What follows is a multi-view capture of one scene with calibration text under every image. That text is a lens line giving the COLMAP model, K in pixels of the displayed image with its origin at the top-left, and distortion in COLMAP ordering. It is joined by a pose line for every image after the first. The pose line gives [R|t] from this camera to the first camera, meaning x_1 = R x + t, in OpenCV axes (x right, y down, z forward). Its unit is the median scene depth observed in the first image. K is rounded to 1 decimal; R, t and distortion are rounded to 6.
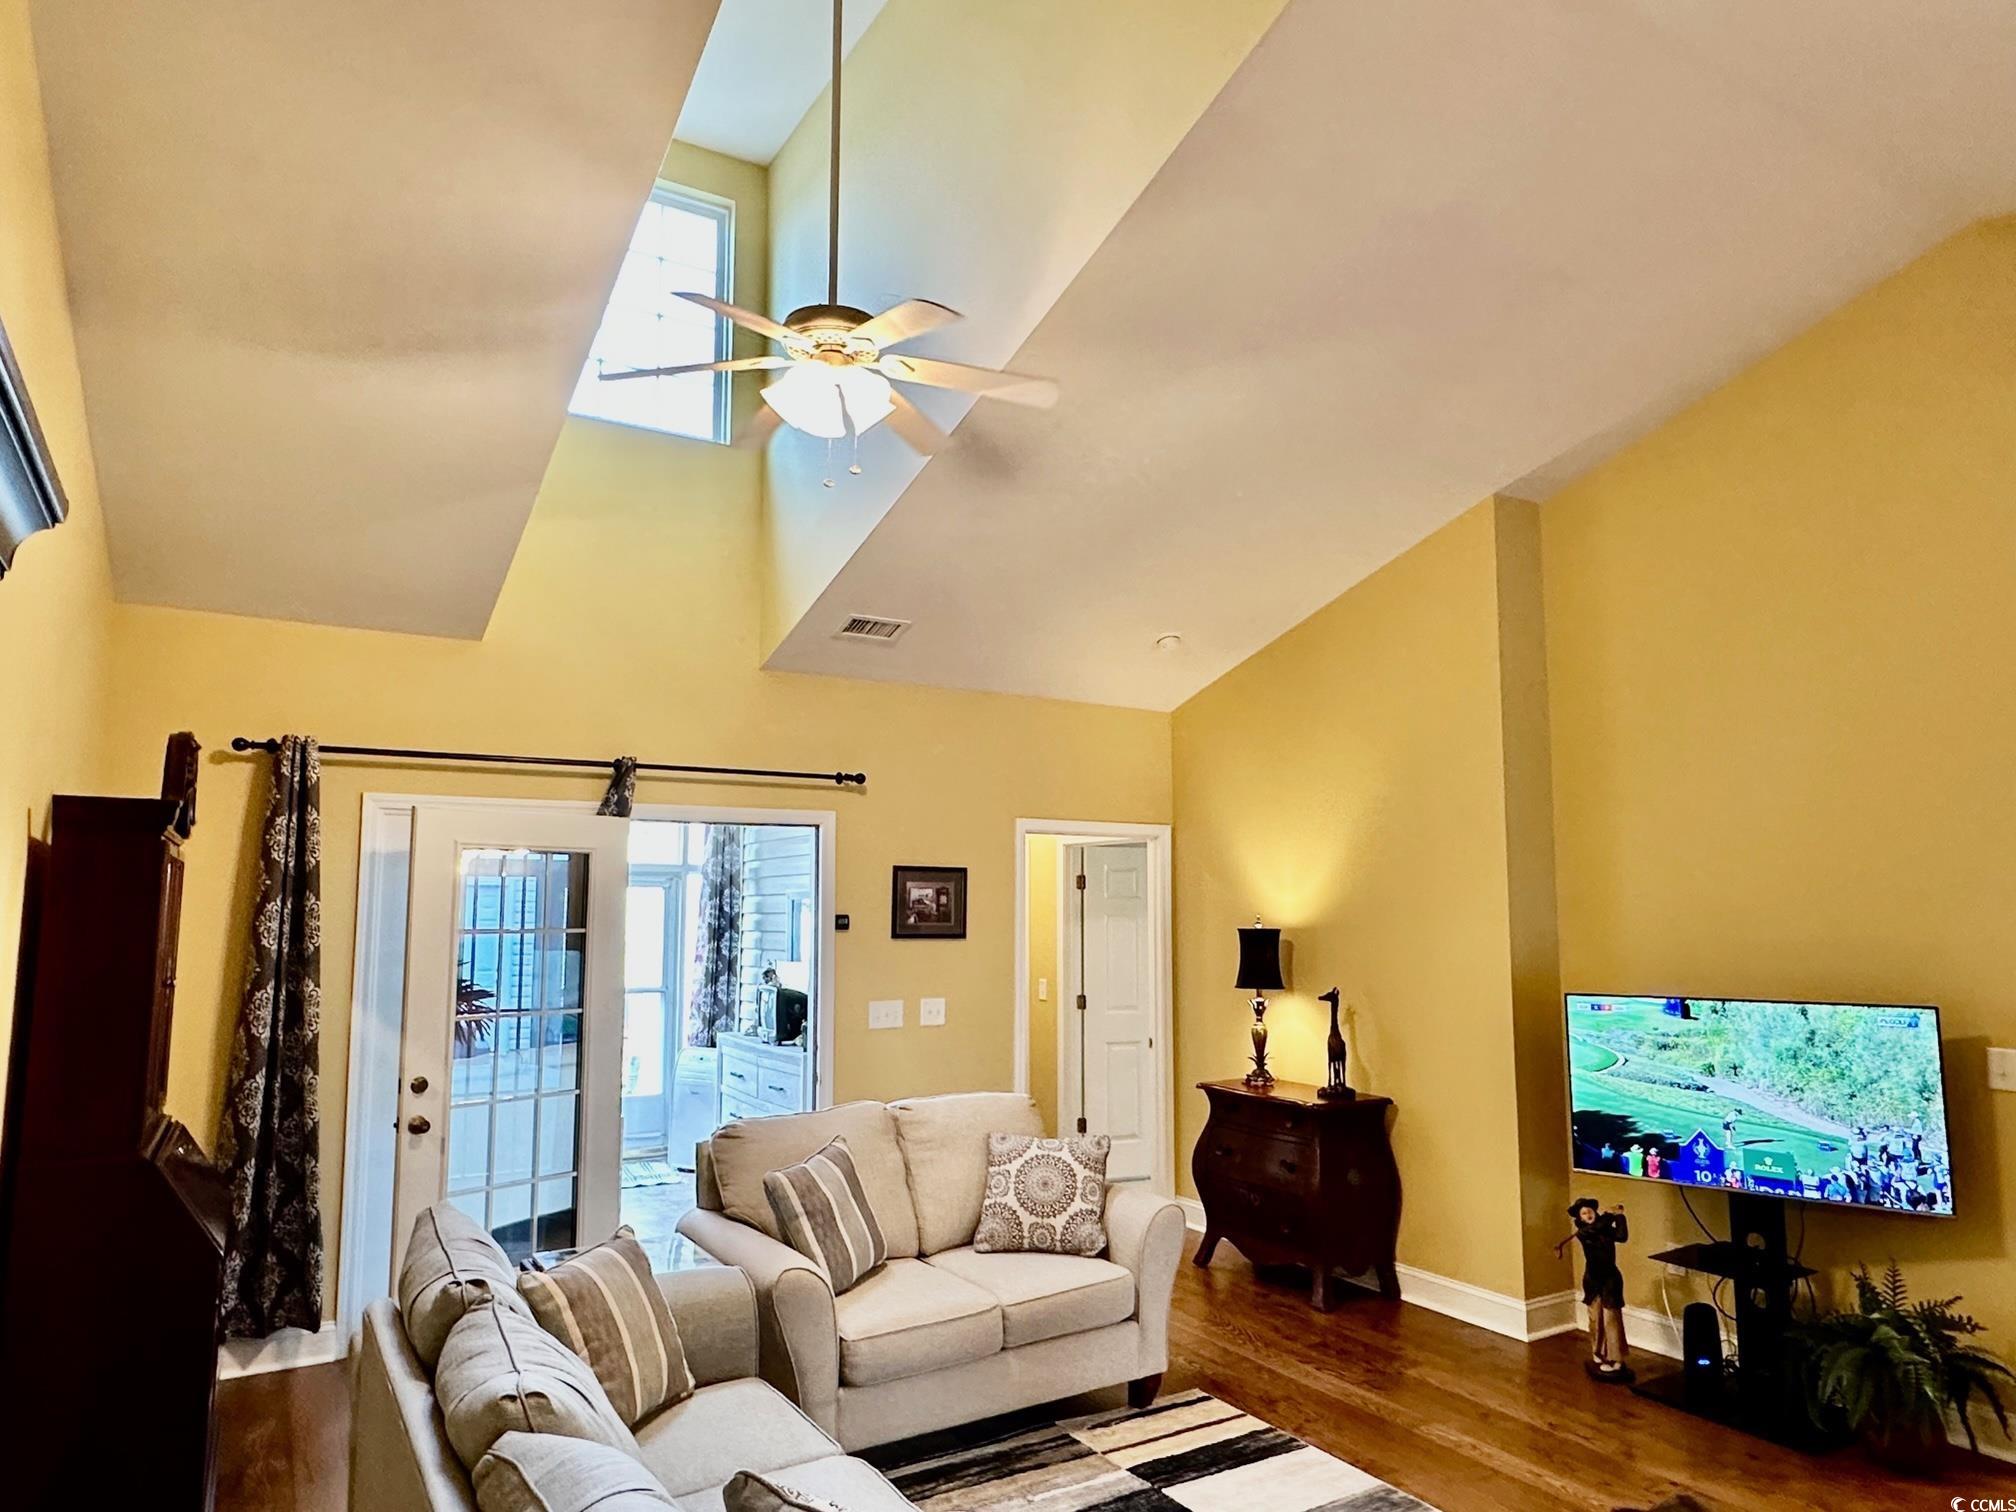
lens RADIAL K [[1268.9, 0, 1013.0], [0, 1268.9, 759.5], [0, 0, 1]] dist [-0.005383, 0.001604]
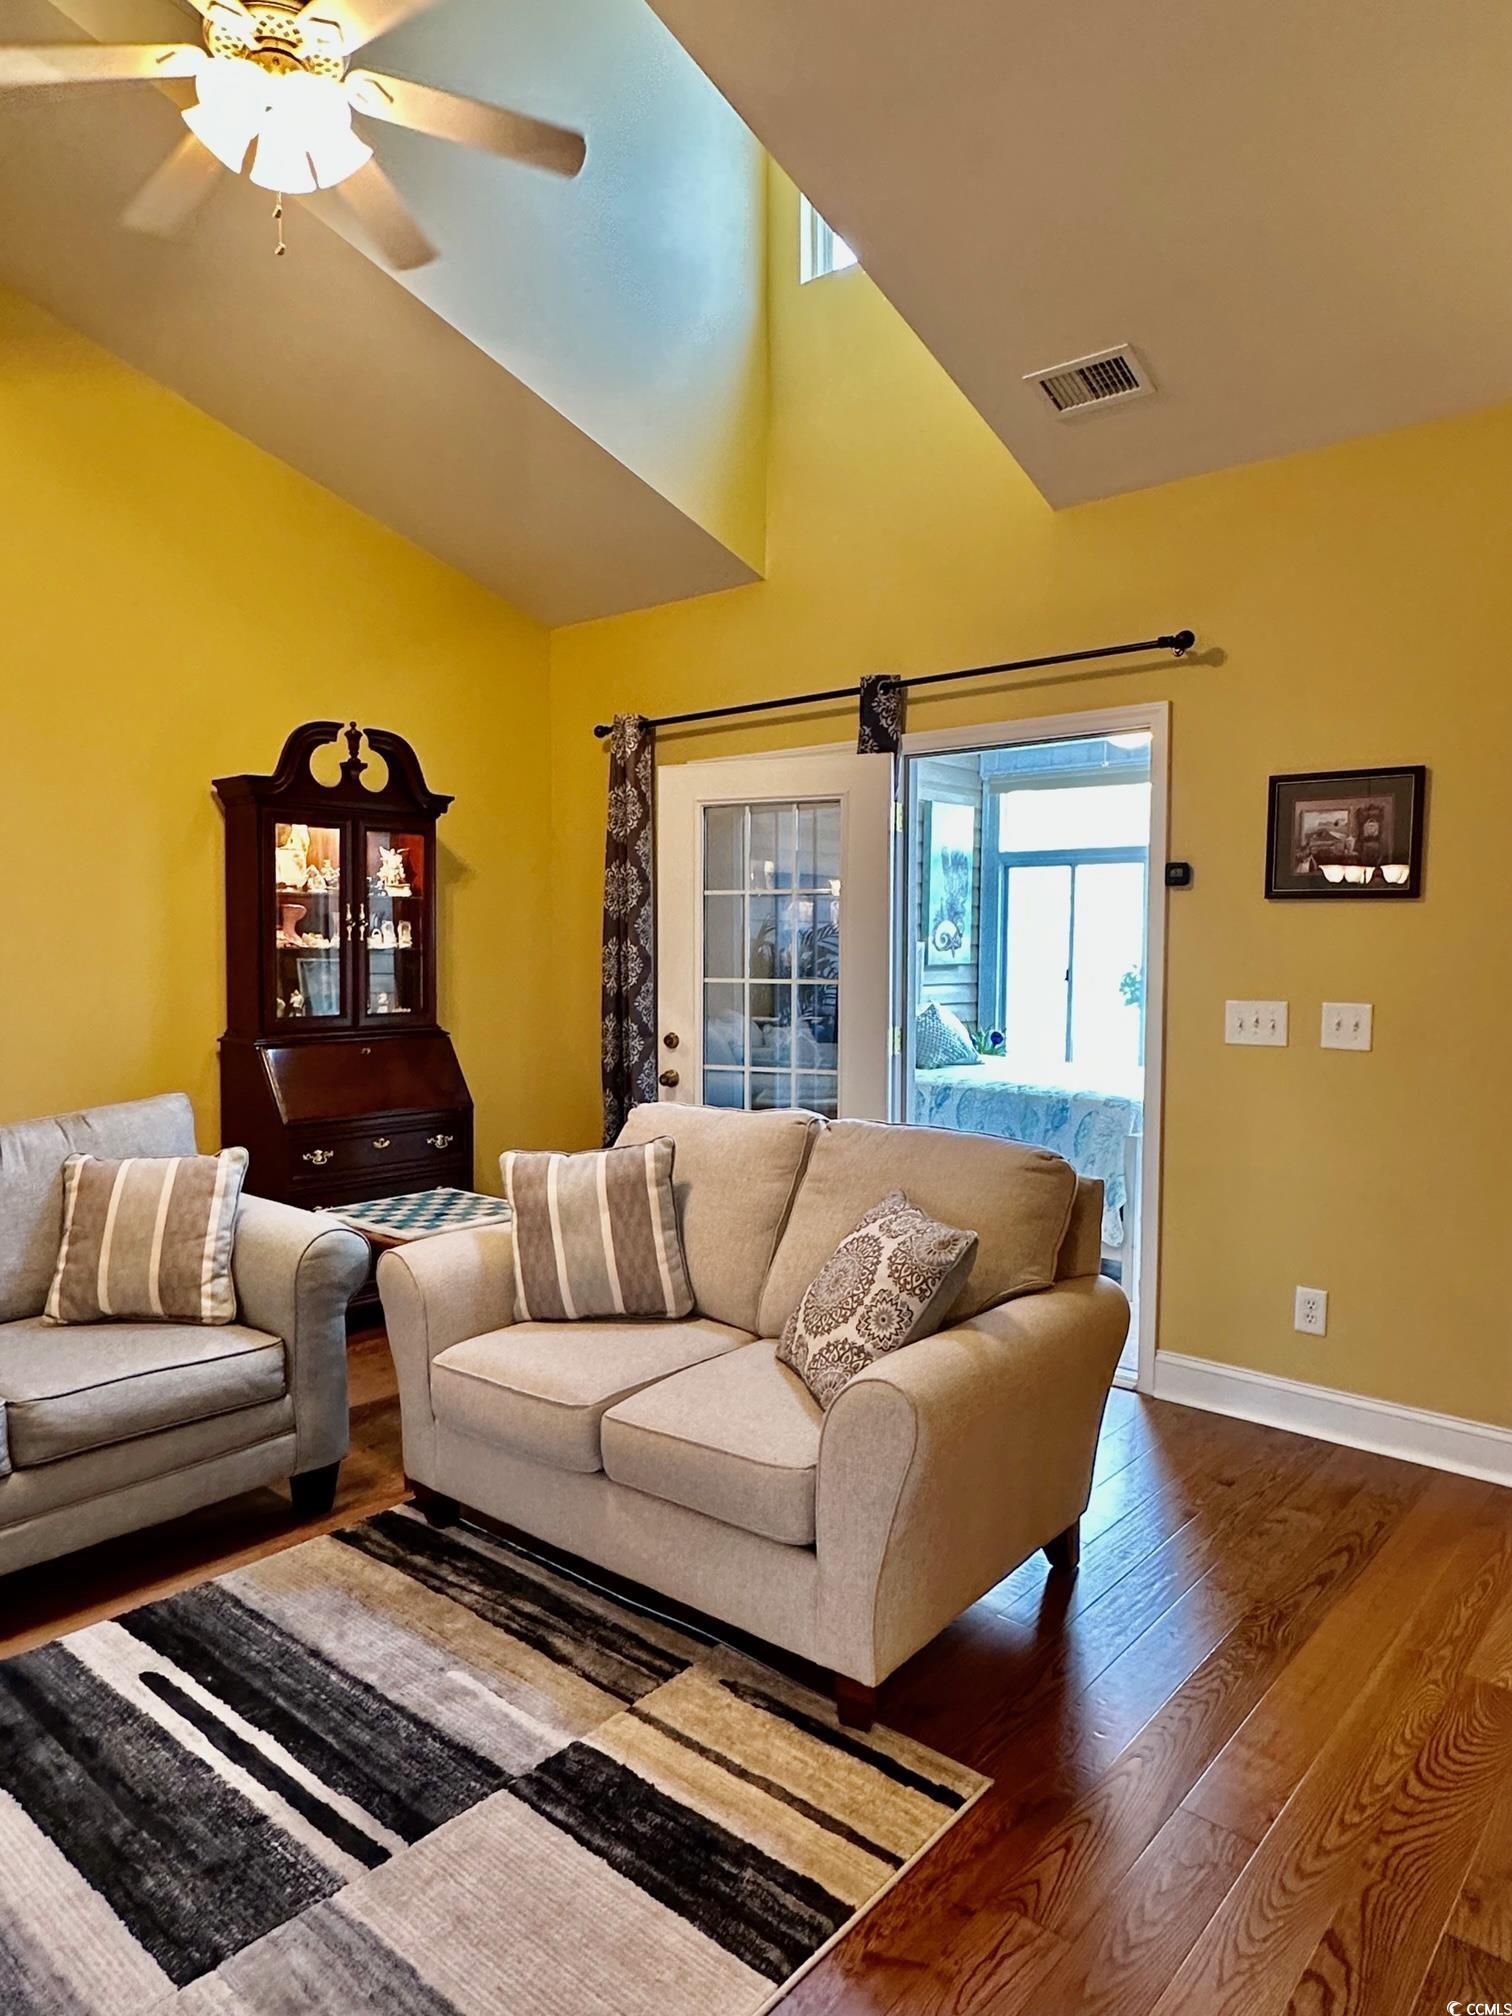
lens RADIAL K [[1268.9, 0, 756.6], [0, 1268.9, 1009.5], [0, 0, 1]] dist [-0.005383, 0.001604]
pose [[0.303682, 0.052399, -0.951332, 0.456156], [0.104297, 0.990658, 0.087859, 0.130305], [0.947048, -0.125903, 0.295379, 0.666899]]
